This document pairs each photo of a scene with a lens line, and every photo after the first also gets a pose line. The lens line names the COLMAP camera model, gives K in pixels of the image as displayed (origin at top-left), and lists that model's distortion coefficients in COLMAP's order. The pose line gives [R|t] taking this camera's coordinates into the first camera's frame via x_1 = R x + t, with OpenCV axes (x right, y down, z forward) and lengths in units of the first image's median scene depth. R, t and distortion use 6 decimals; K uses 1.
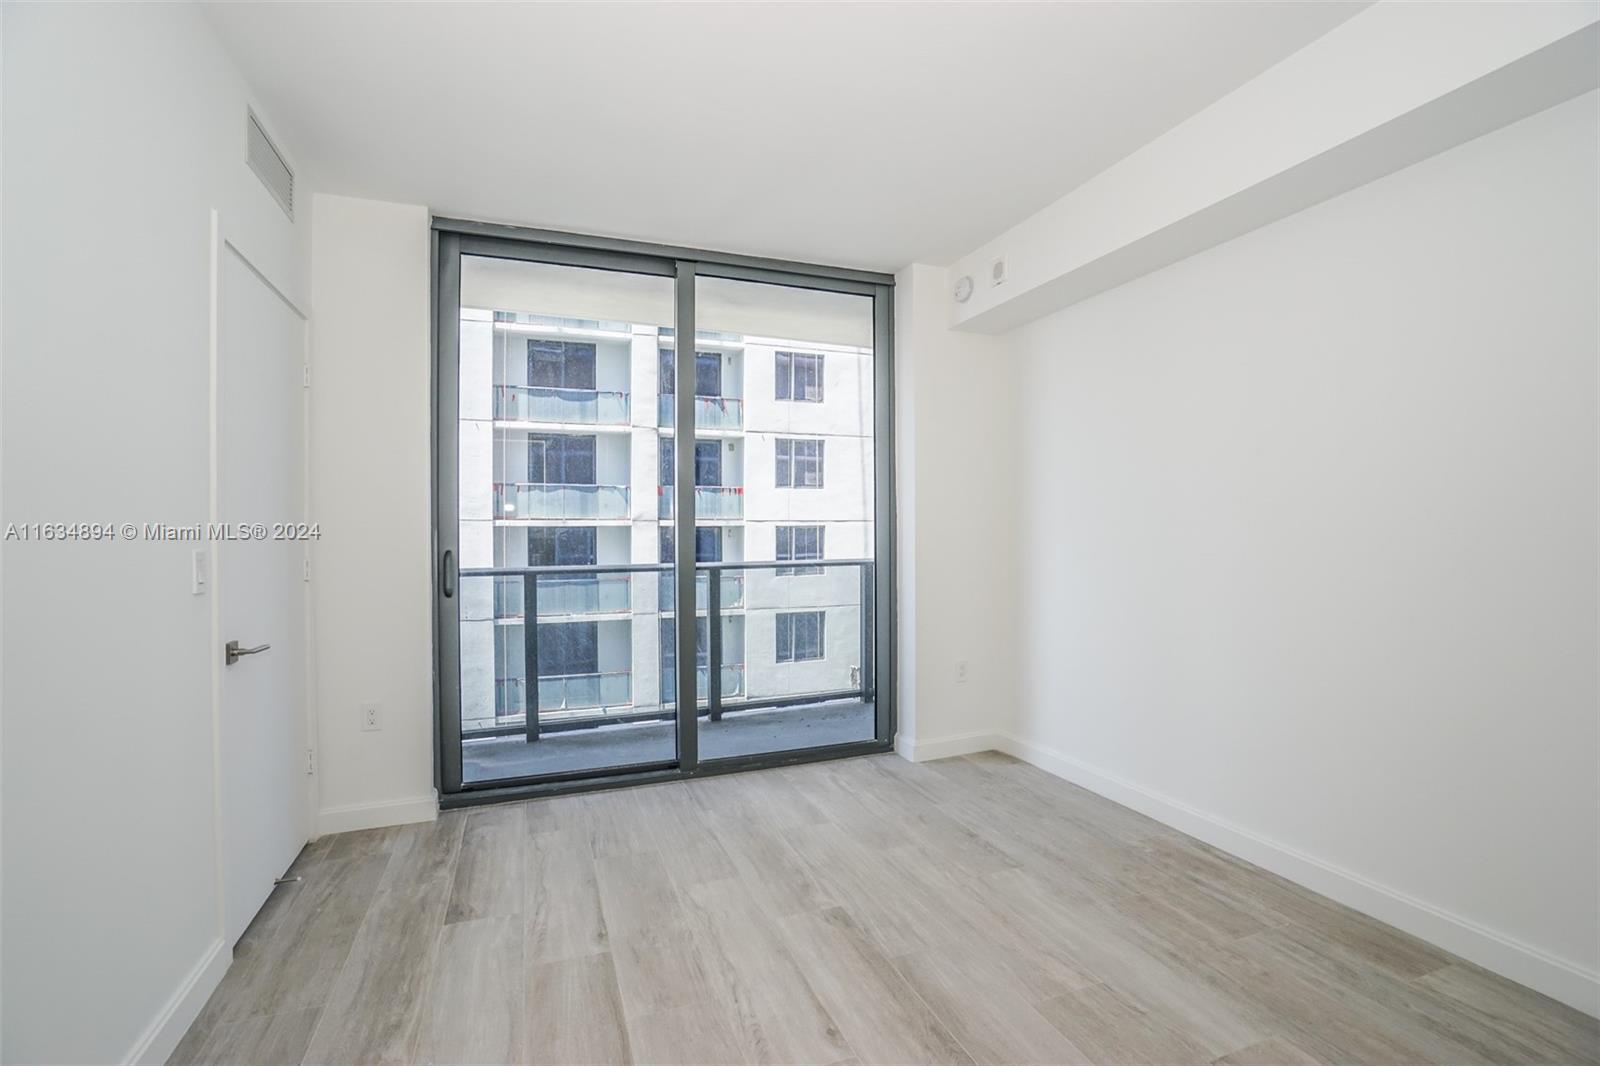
lens RADIAL K [[737.3, 0, 800.0], [0, 737.3, 533.0], [0, 0, 1]] dist [-0.058133, 0.023766]
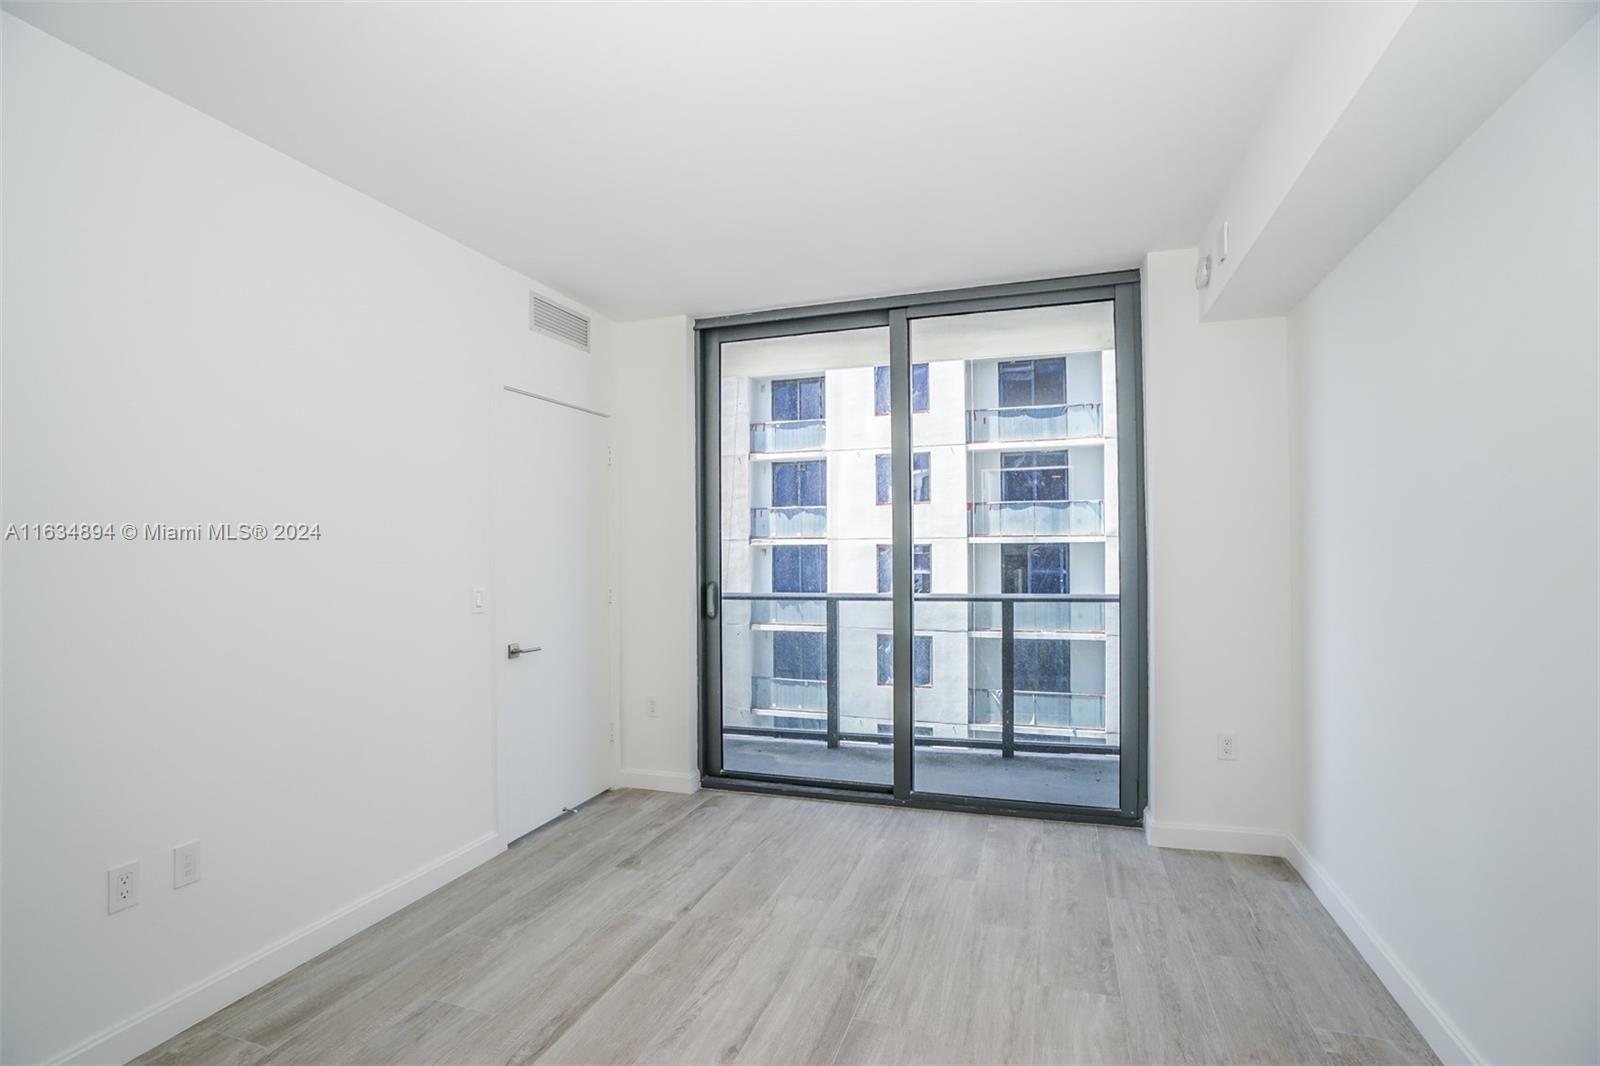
lens RADIAL K [[740.6, 0, 800.0], [0, 740.6, 533.0], [0, 0, 1]] dist [-0.061662, 0.032029]
pose [[0.766578, -0.012812, -0.642023, 0.404995], [0.002453, 0.999852, -0.017024, -0.033344], [0.642146, 0.011476, 0.766496, 0.106618]]
